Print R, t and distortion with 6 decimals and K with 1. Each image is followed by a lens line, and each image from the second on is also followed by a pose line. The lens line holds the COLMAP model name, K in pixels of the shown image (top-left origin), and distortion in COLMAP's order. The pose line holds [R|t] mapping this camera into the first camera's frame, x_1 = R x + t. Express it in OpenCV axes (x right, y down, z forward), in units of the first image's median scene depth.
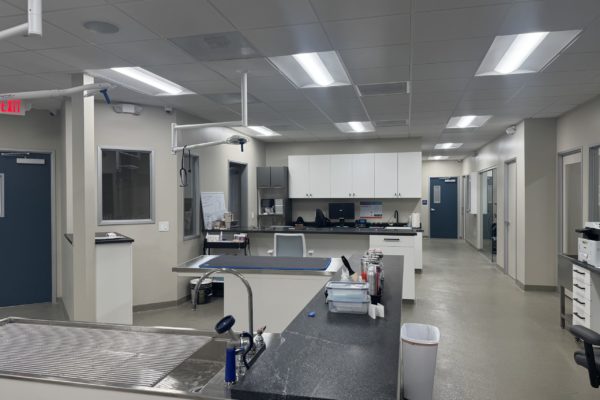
lens RADIAL K [[429.7, 0, 300.8], [0, 429.7, 198.0], [0, 0, 1]] dist [0.000425, 0.000001]
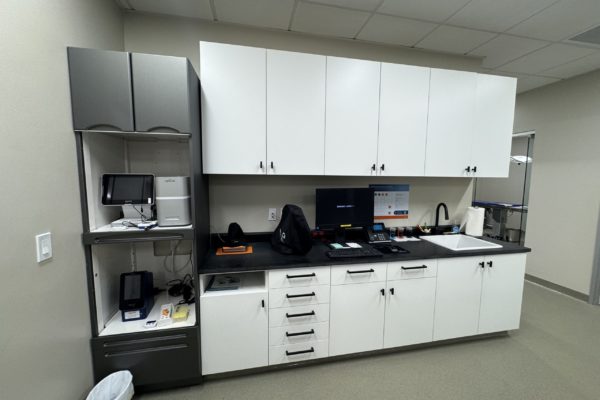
lens RADIAL K [[244.6, 0, 302.7], [0, 244.6, 199.0], [0, 0, 1]] dist [0.002129, 0.000267]
pose [[0.923049, -0.022606, 0.384018, -0.031394], [-0.008152, 0.996898, 0.078280, 0.004538], [-0.384596, -0.075387, 0.920001, 0.795445]]
